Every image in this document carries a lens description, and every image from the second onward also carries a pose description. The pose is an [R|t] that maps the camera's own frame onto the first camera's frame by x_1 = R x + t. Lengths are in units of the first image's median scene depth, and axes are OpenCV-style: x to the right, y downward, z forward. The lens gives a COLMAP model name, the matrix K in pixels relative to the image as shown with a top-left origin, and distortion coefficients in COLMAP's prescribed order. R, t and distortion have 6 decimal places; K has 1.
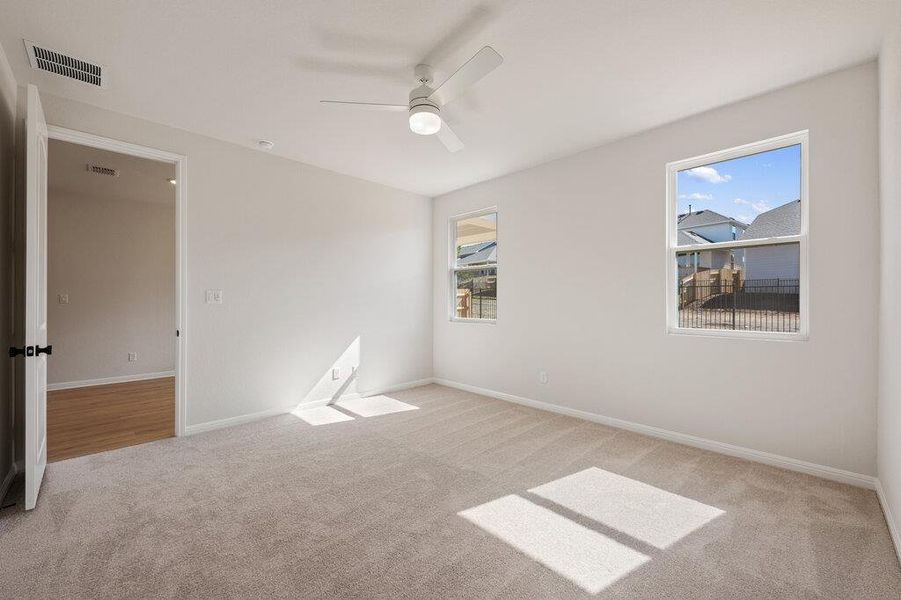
lens RADIAL K [[440.0, 0, 453.2], [0, 440.0, 298.9], [0, 0, 1]] dist [0.000901, 0.000140]
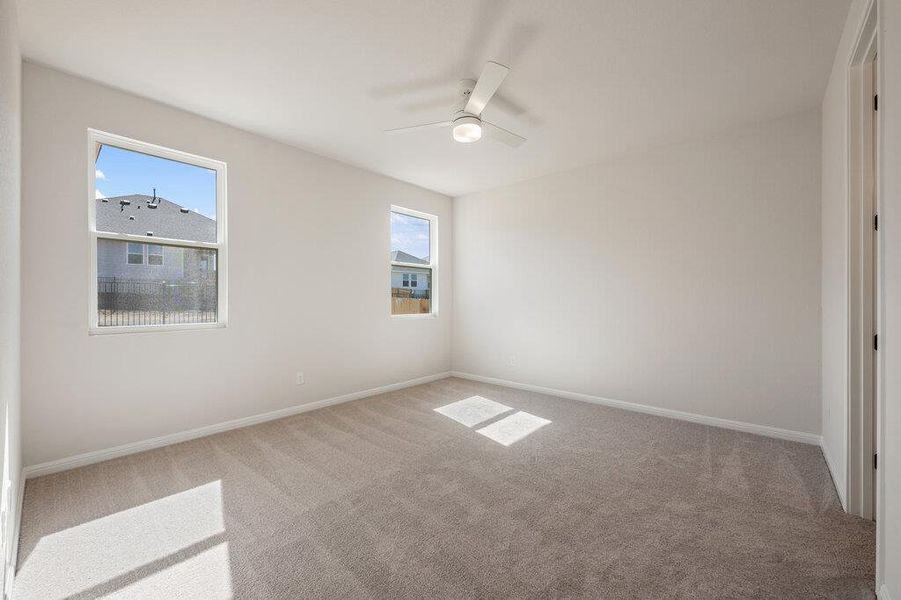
lens RADIAL K [[440.0, 0, 450.7], [0, 440.0, 297.6], [0, 0, 1]] dist [0.000901, 0.000140]
pose [[-0.256572, -0.009840, 0.966475, -0.808406], [-0.008501, 0.999932, 0.007923, -0.010751], [-0.966488, -0.006183, -0.256638, 0.934641]]
